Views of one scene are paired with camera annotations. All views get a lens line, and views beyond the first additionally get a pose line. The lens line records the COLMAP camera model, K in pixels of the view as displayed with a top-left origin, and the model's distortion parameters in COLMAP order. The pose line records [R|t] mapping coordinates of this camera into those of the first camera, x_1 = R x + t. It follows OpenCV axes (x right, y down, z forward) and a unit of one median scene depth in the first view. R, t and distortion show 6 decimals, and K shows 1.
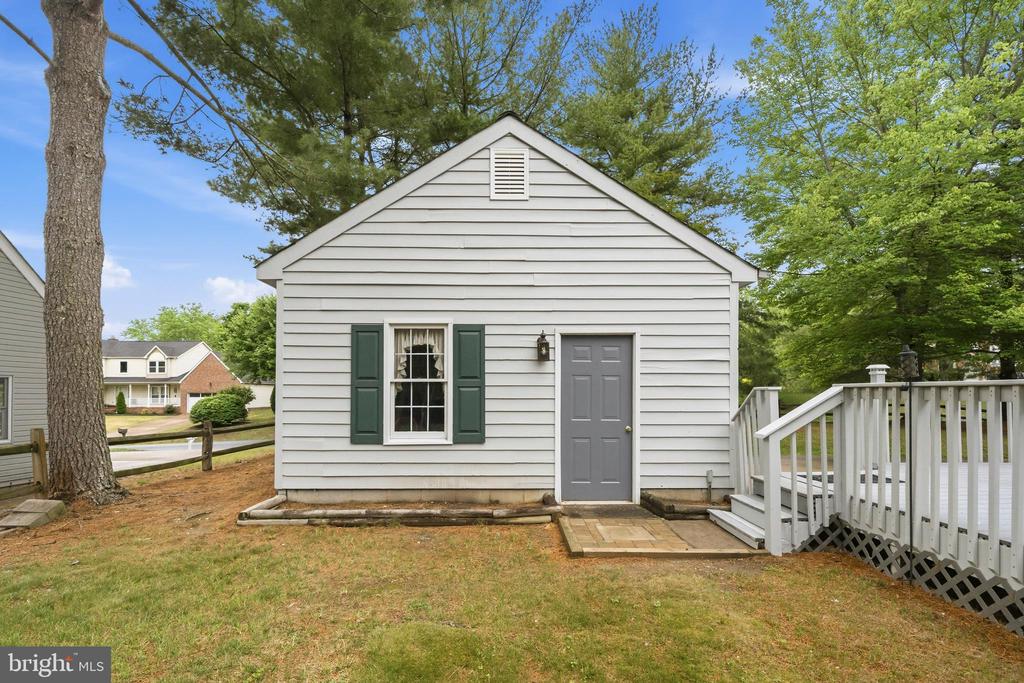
lens RADIAL K [[468.6, 0, 513.8], [0, 468.6, 390.2], [0, 0, 1]] dist [0.001483, 0.000200]
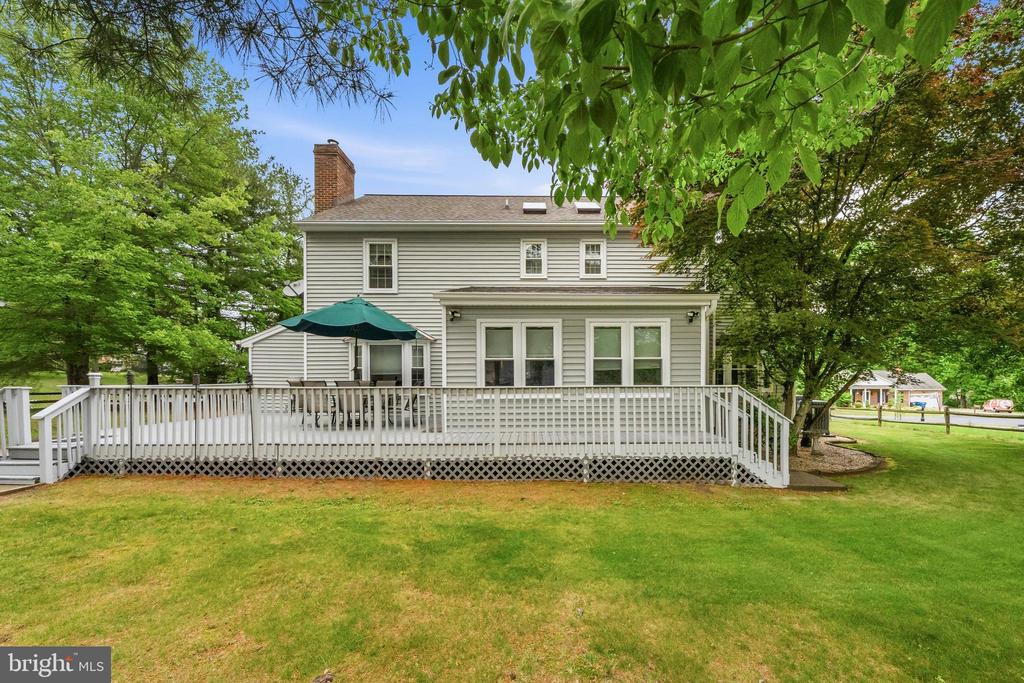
lens RADIAL K [[376.2, 0, 511.0], [0, 376.2, 382.7], [0, 0, 1]] dist [0.000380, 0.000088]
pose [[-0.008385, -0.001834, 0.999963, -0.846997], [-0.008093, 0.999966, 0.001766, -0.045284], [-0.999932, -0.008078, -0.008399, -0.704431]]
